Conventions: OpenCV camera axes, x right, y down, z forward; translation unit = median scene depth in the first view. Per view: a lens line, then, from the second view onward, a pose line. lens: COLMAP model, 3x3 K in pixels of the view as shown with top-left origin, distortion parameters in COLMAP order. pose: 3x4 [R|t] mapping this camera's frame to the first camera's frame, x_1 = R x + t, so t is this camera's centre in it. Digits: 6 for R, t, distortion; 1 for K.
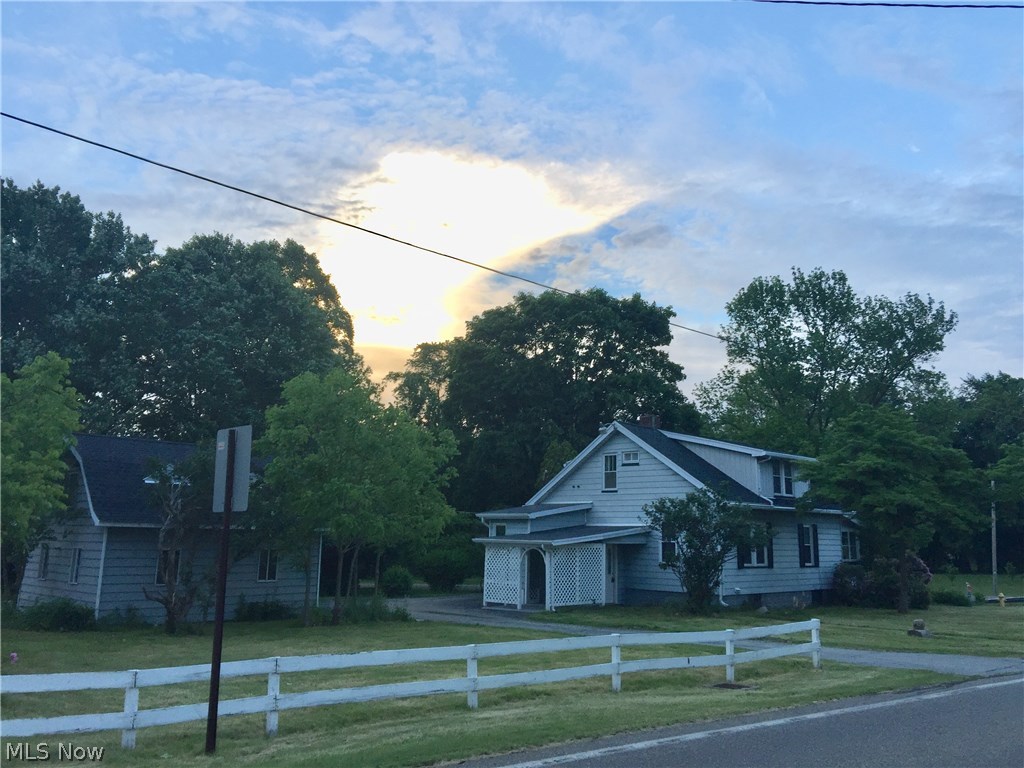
lens RADIAL K [[879.0, 0, 517.3], [0, 879.0, 386.1], [0, 0, 1]] dist [0.050640, -0.009847]
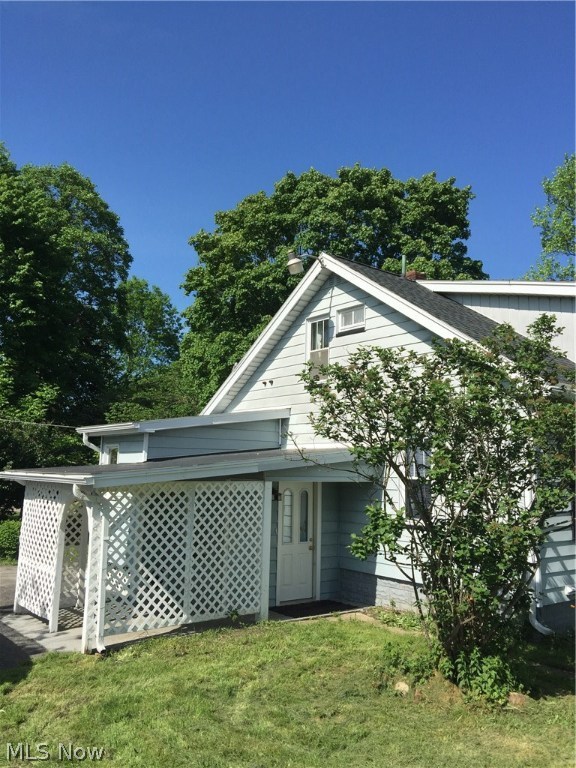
lens RADIAL K [[659.3, 0, 284.9], [0, 659.3, 382.9], [0, 0, 1]] dist [0.050640, -0.009847]
pose [[0.992117, -0.013121, -0.124626, 0.137428], [0.017000, 0.999402, 0.030118, 0.106326], [0.124156, -0.031999, 0.991747, 0.600467]]
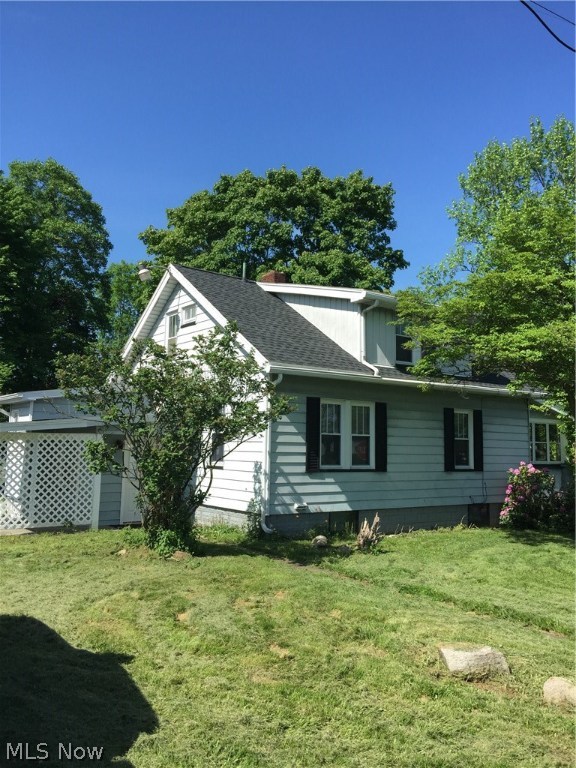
lens RADIAL K [[659.3, 0, 288.2], [0, 659.3, 383.3], [0, 0, 1]] dist [0.050640, -0.009847]
pose [[0.986990, -0.013192, -0.160238, 0.287501], [0.024490, 0.997334, 0.068740, 0.100888], [0.158904, -0.071770, 0.984682, 0.492532]]
